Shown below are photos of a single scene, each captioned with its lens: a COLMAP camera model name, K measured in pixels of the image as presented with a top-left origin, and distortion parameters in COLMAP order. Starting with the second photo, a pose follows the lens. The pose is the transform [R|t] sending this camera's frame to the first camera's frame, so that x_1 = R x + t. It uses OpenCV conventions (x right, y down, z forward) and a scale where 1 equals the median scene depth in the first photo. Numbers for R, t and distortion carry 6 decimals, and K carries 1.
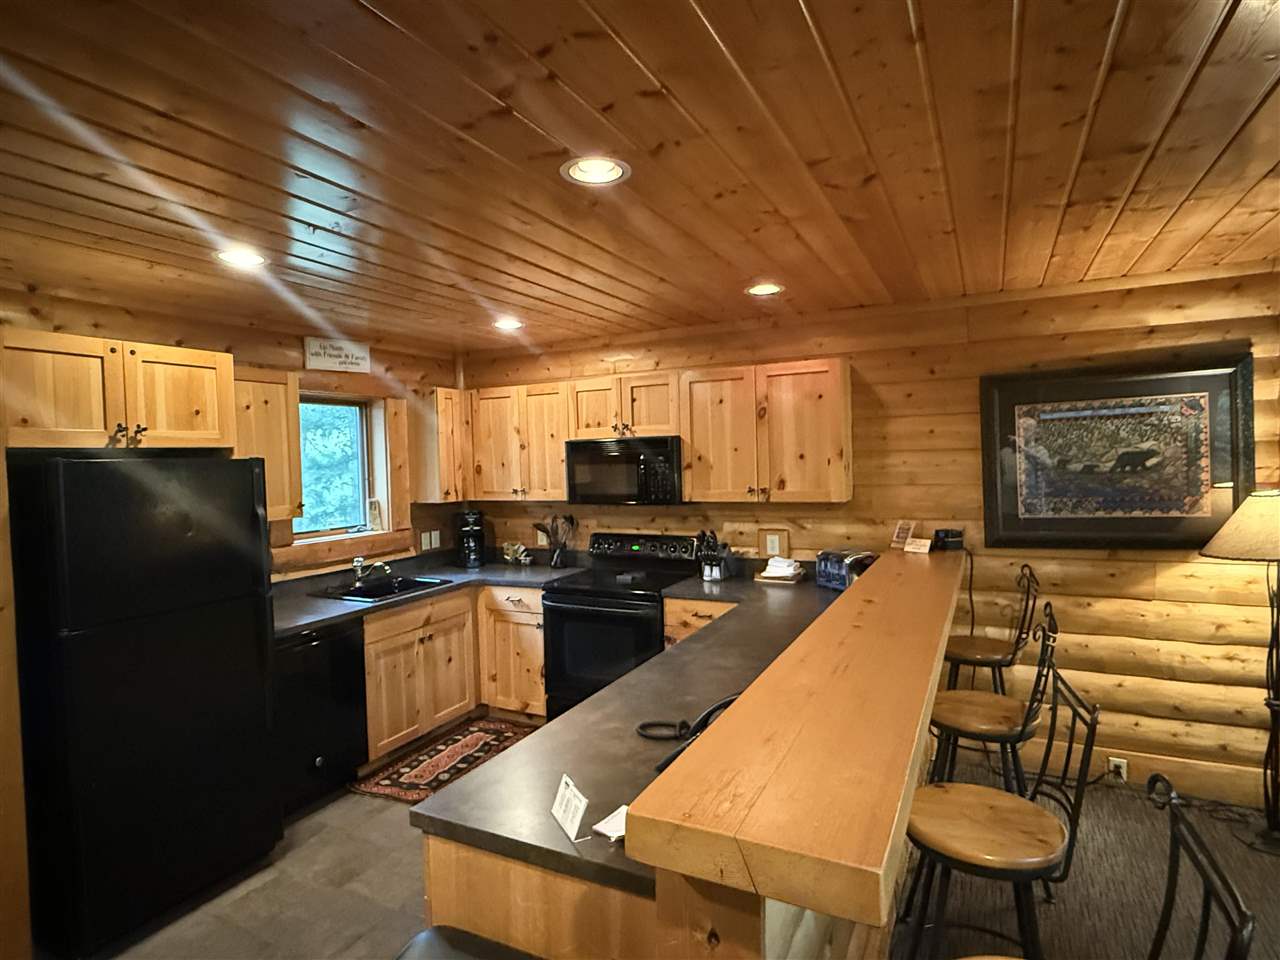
lens RADIAL K [[710.5, 0, 639.6], [0, 710.5, 483.4], [0, 0, 1]] dist [0.001220, 0.000803]
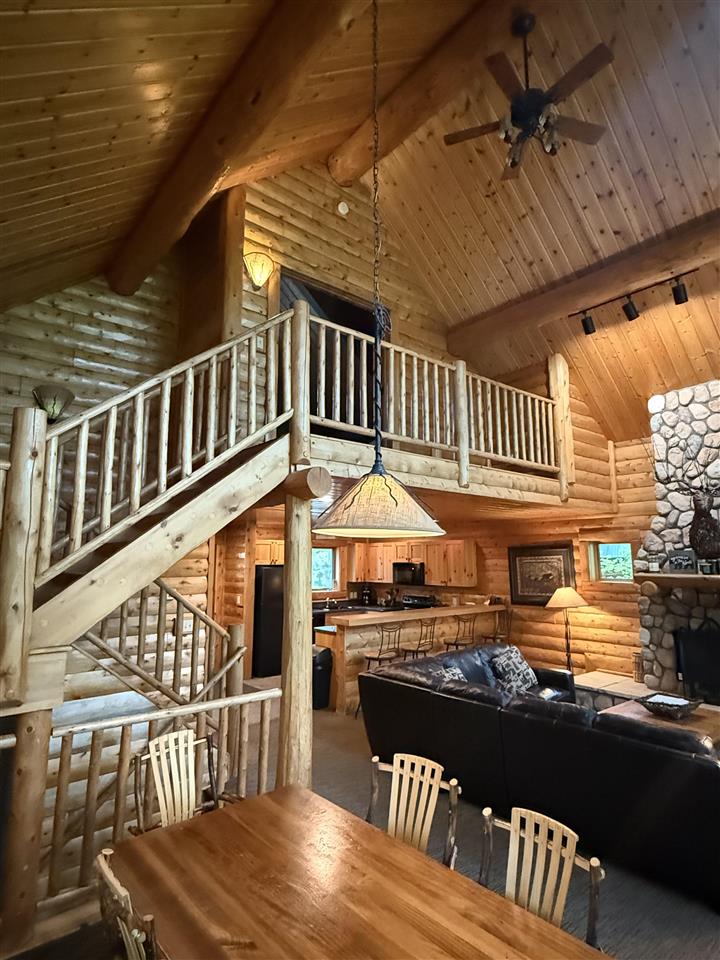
lens RADIAL K [[532.9, 0, 360.0], [0, 532.9, 480.0], [0, 0, 1]] dist [0.001220, 0.000803]
pose [[0.915360, -0.031781, -0.401380, 0.695530], [-0.040620, 0.984505, -0.170588, -0.014447], [0.400582, 0.172454, 0.899886, -1.152776]]
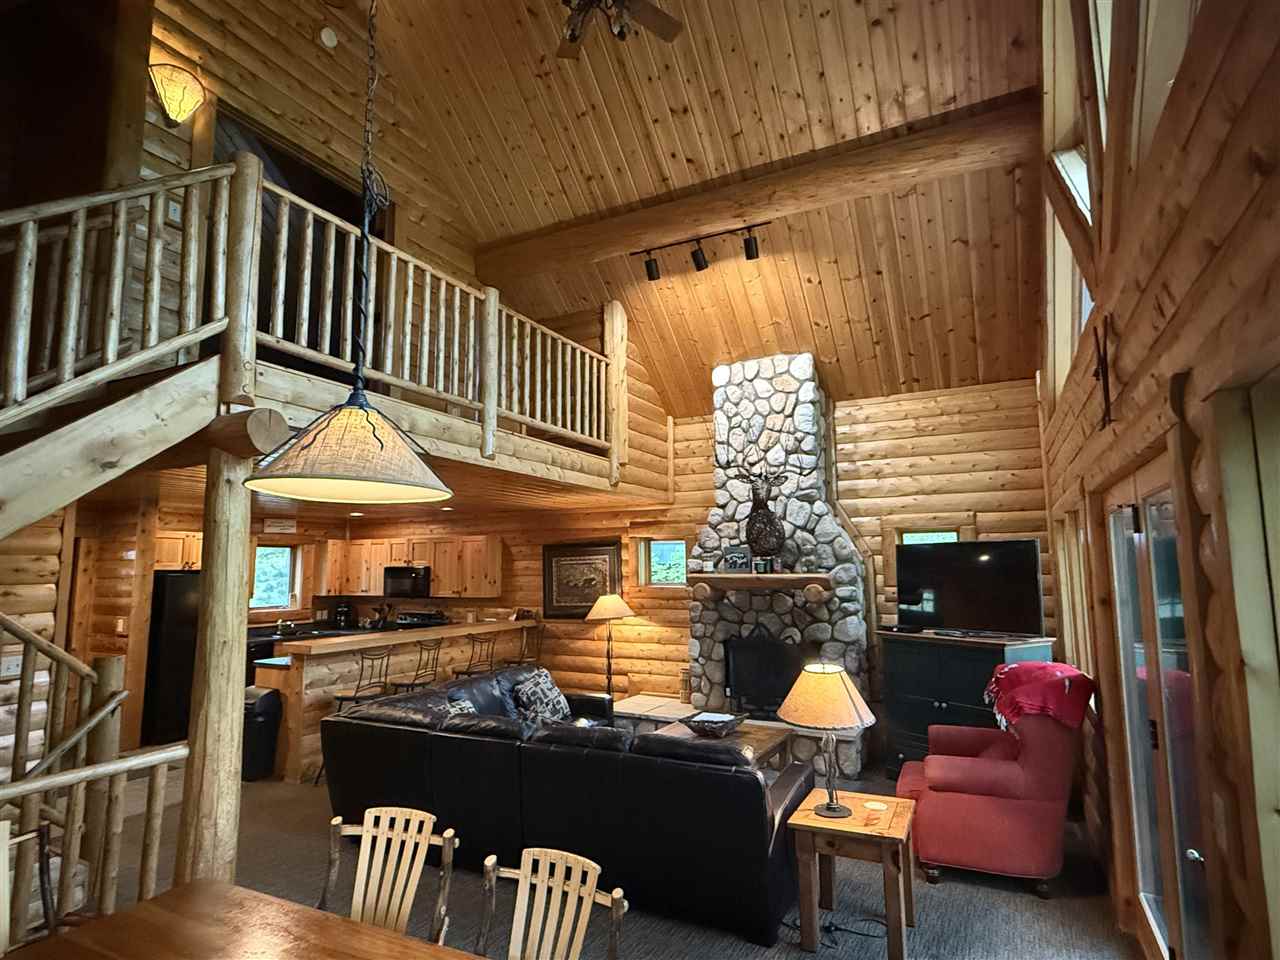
lens RADIAL K [[710.5, 0, 639.6], [0, 710.5, 483.4], [0, 0, 1]] dist [0.001220, 0.000803]
pose [[0.999658, 0.019996, -0.016857, 0.702706], [-0.022408, 0.987217, -0.157798, 0.011507], [0.013487, 0.158121, 0.987328, -1.143475]]
